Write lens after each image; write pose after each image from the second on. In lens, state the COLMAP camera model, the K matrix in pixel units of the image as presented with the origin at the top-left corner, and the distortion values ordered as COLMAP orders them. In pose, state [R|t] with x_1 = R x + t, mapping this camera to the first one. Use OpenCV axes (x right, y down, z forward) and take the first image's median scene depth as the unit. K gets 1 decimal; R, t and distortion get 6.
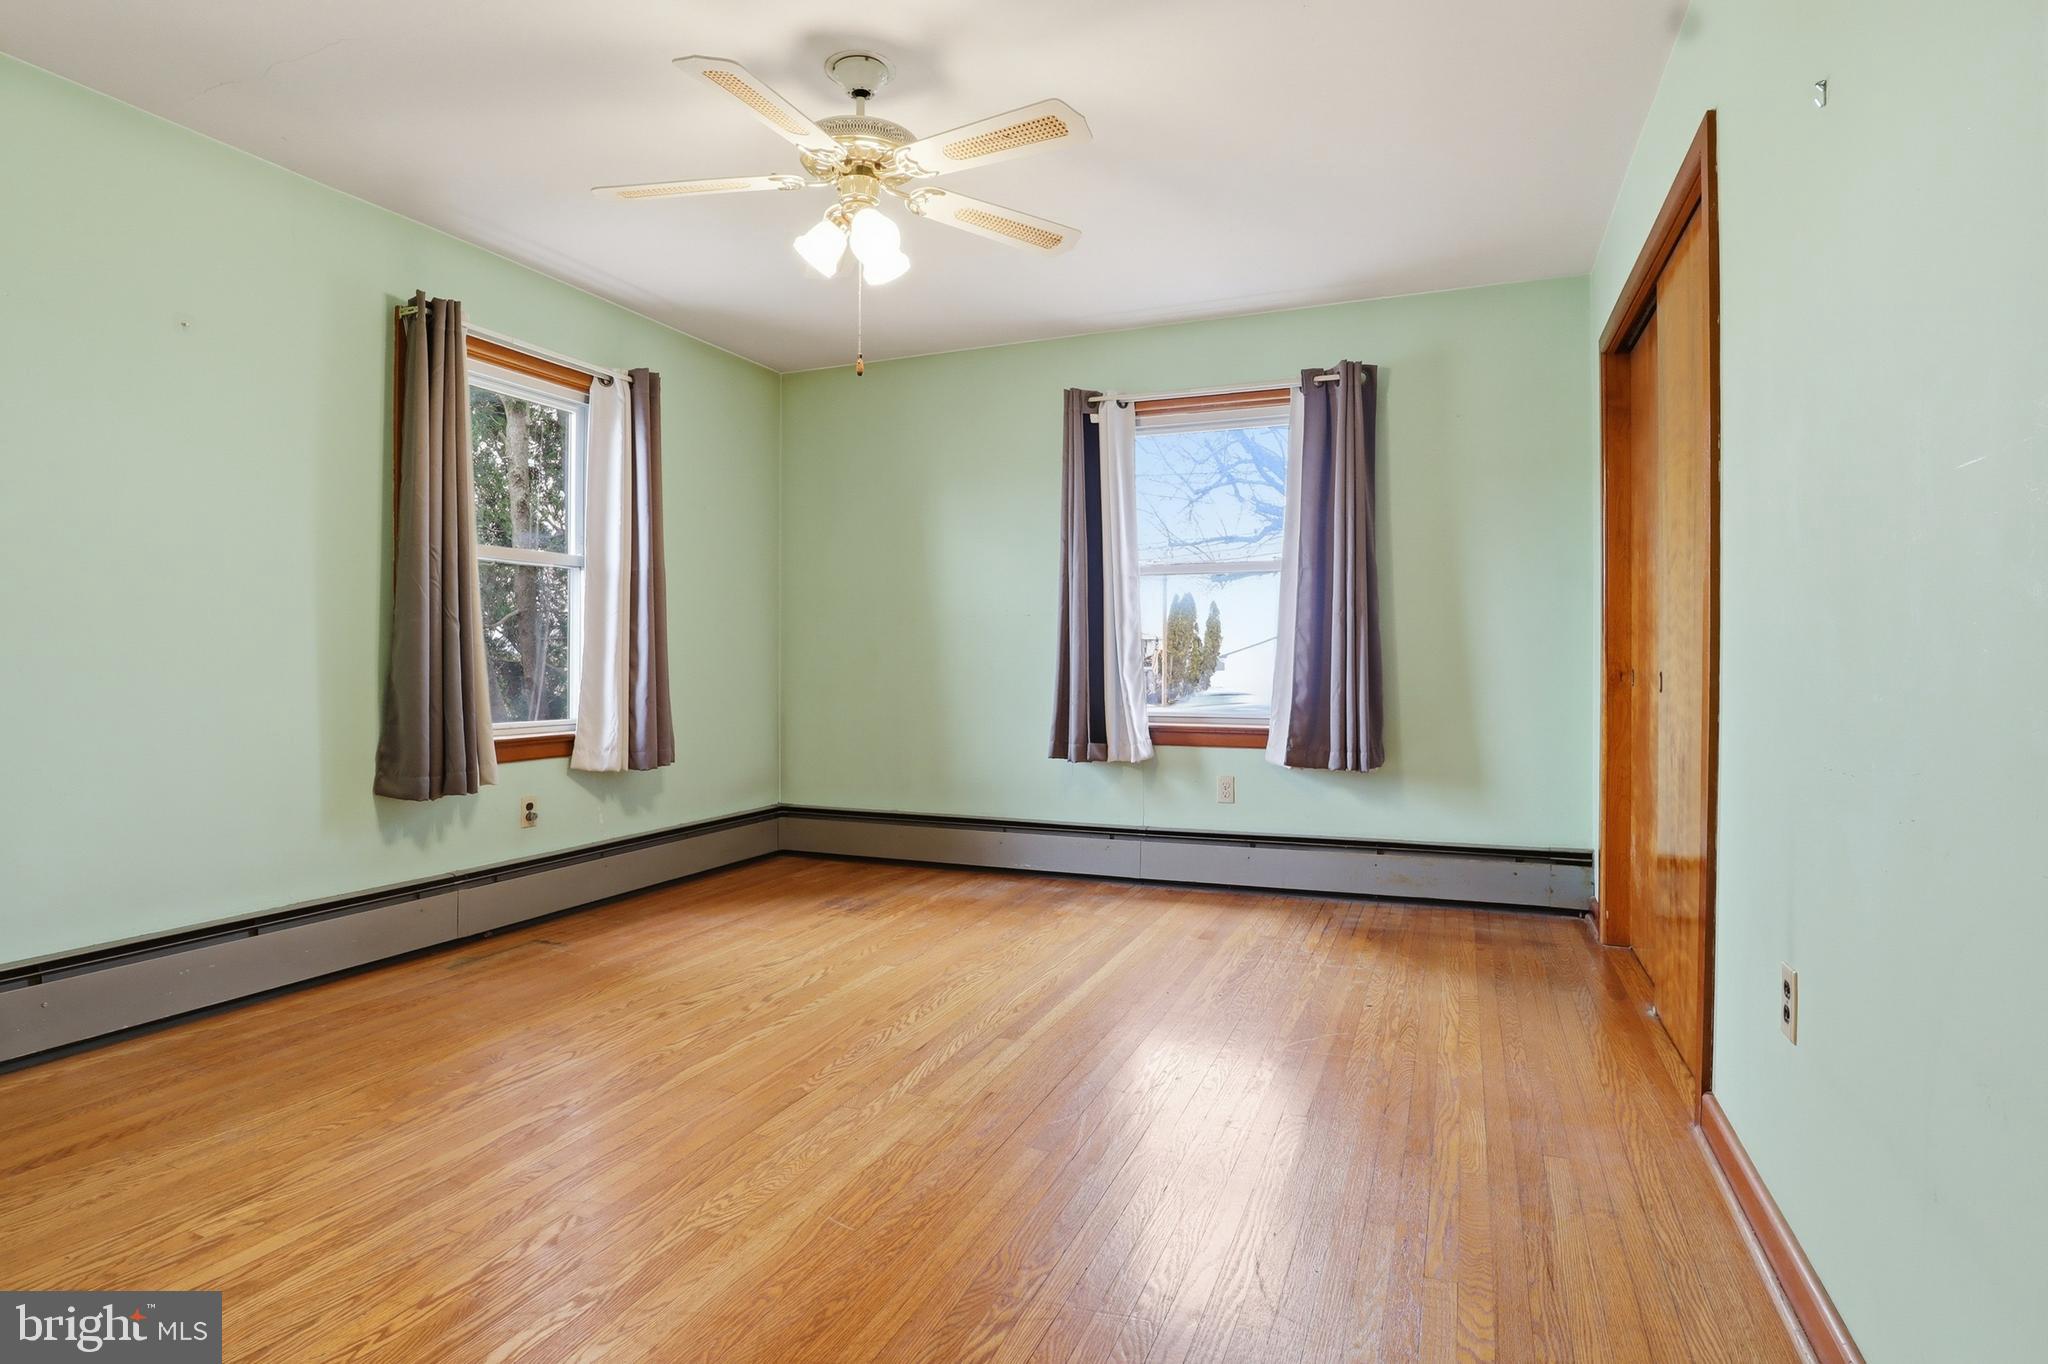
lens RADIAL K [[1073.8, 0, 1012.6], [0, 1073.8, 665.3], [0, 0, 1]] dist [-0.050571, 0.018685]
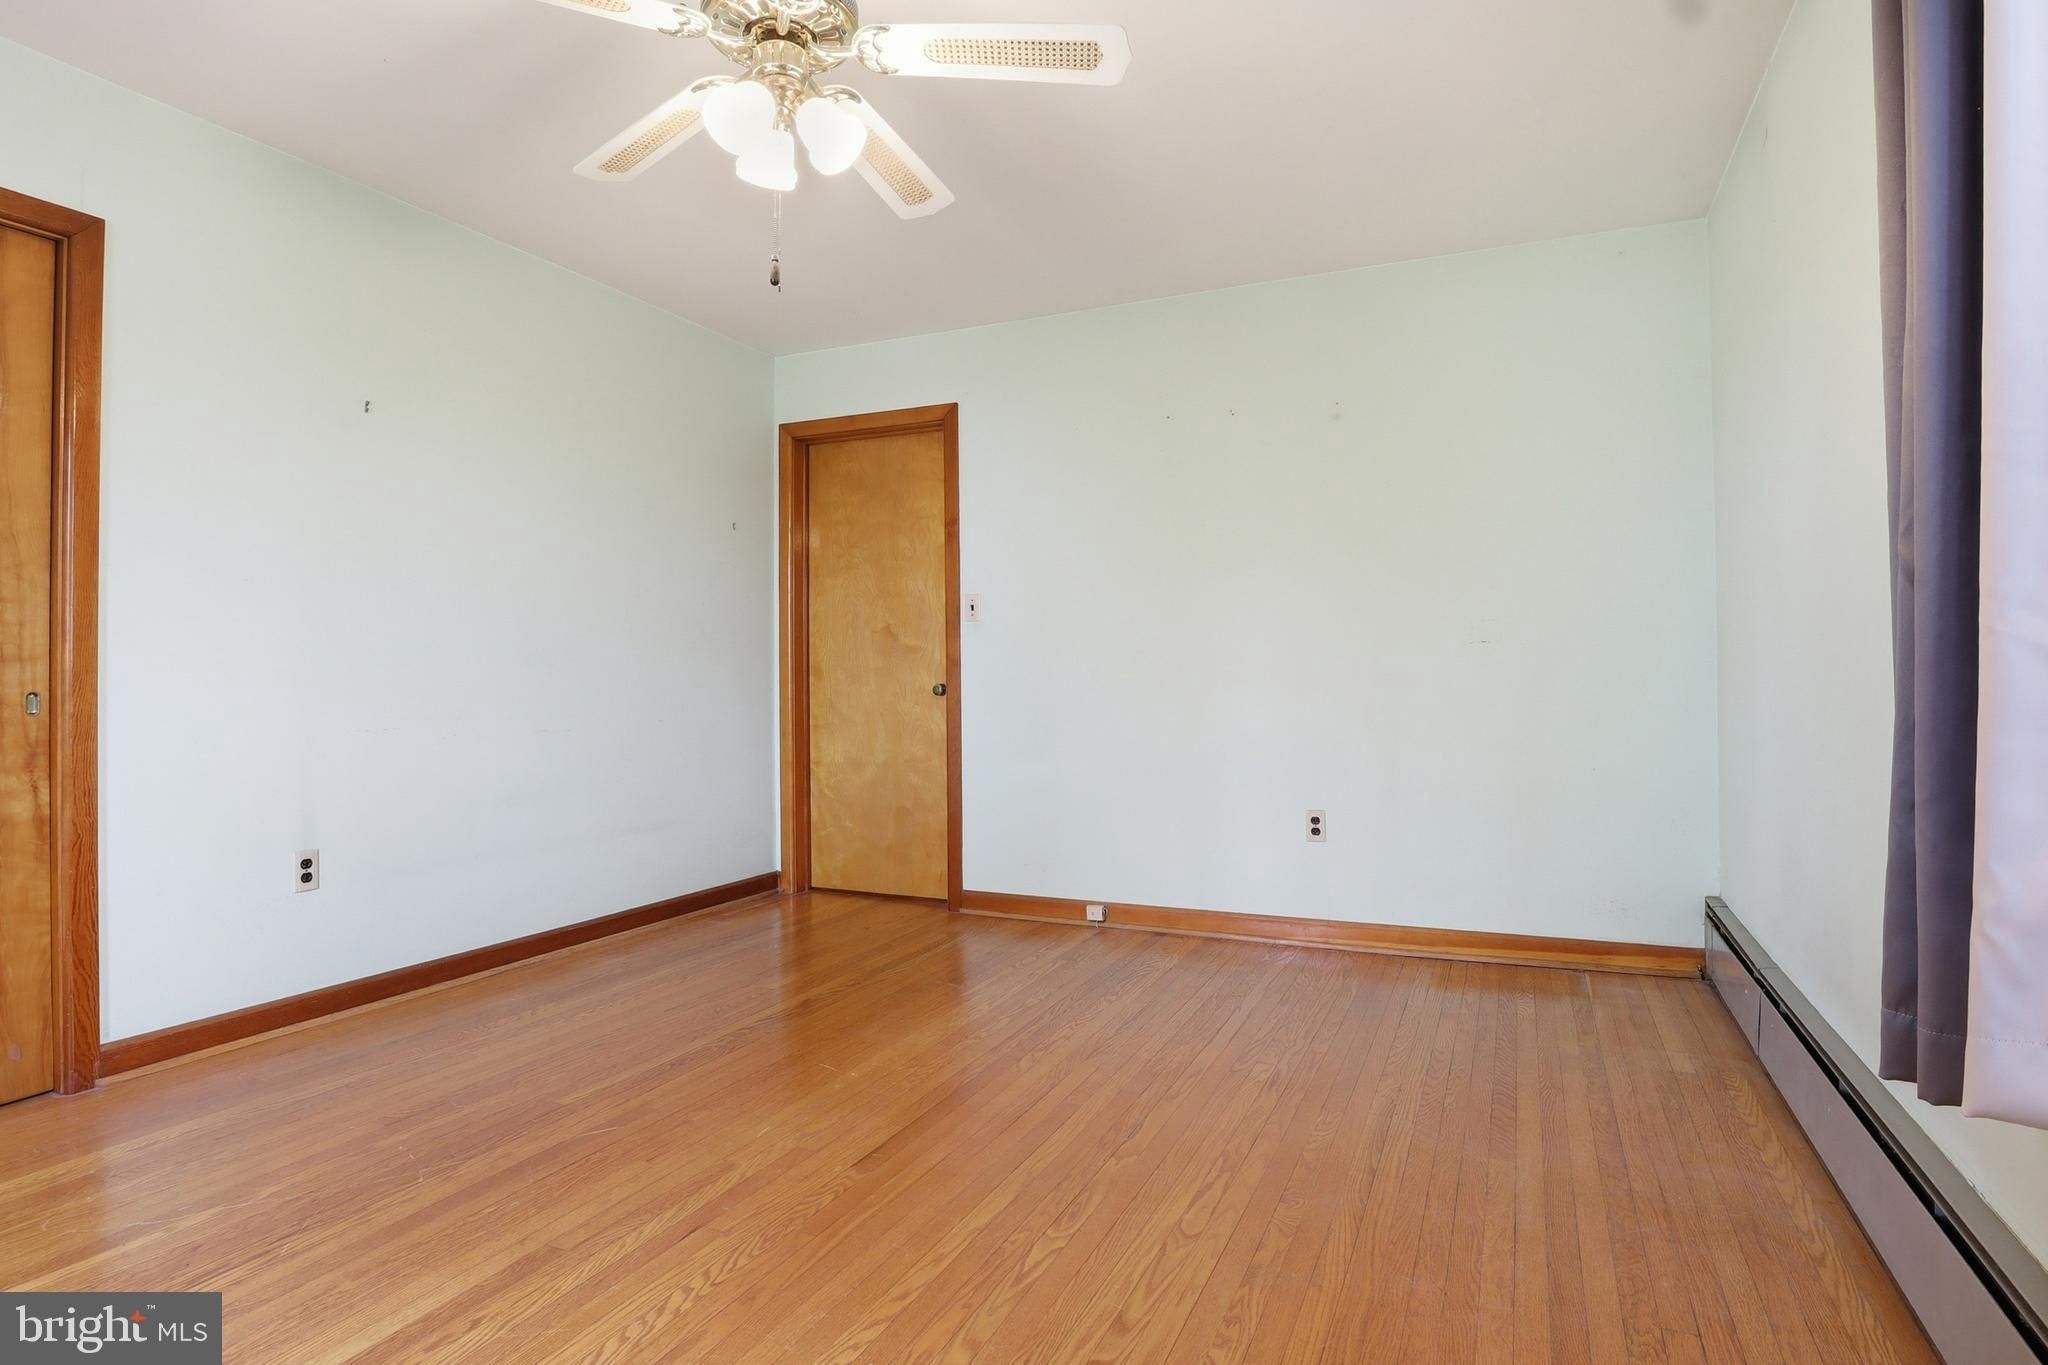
lens RADIAL K [[1073.8, 0, 1012.6], [0, 1073.8, 665.8], [0, 0, 1]] dist [-0.050571, 0.018685]
pose [[-0.999378, 0.006513, 0.034649, -0.331532], [0.006443, 0.999977, -0.002139, -0.010557], [-0.034662, -0.001914, -0.999397, 1.733006]]
